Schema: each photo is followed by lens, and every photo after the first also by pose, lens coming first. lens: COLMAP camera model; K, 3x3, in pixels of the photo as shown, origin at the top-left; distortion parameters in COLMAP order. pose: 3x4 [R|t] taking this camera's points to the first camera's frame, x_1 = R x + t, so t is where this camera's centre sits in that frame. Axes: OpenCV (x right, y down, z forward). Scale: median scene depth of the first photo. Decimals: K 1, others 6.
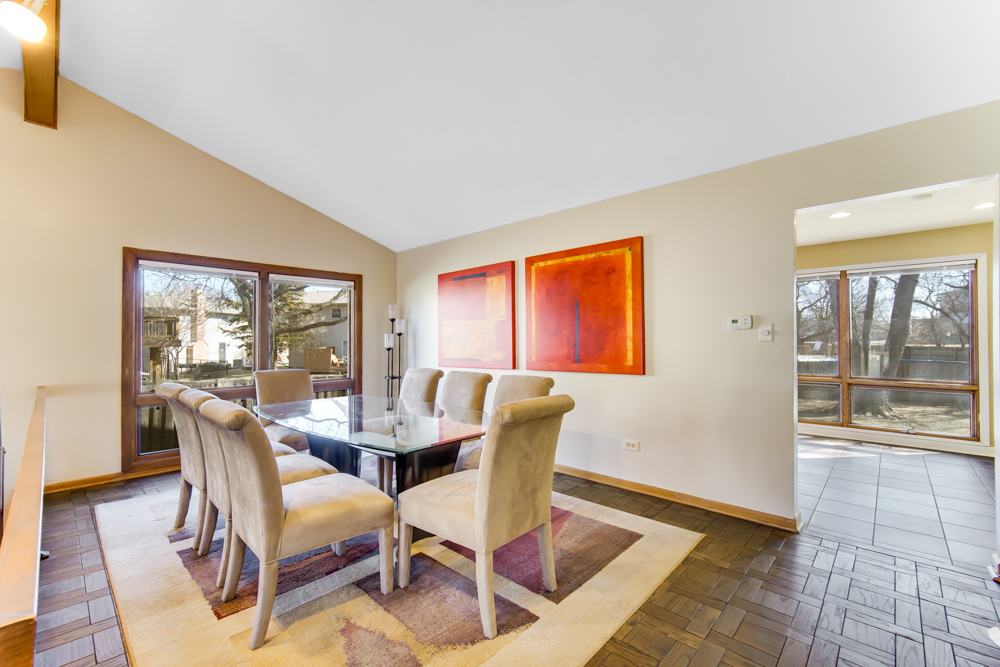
lens RADIAL K [[416.8, 0, 525.4], [0, 416.8, 330.6], [0, 0, 1]] dist [0.006369, 0.000291]
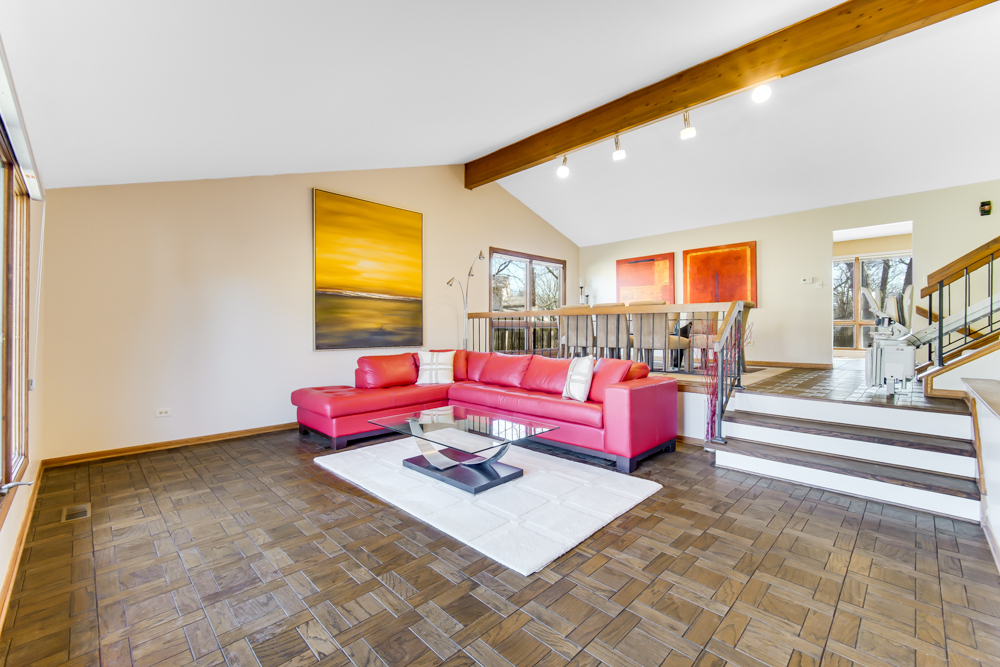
lens RADIAL K [[416.8, 0, 523.3], [0, 416.8, 328.0], [0, 0, 1]] dist [0.006369, 0.000291]
pose [[0.999426, 0.004207, -0.033600, -0.675037], [-0.003451, 0.999741, 0.022503, 0.137233], [0.033686, -0.022375, 0.999182, -0.938869]]
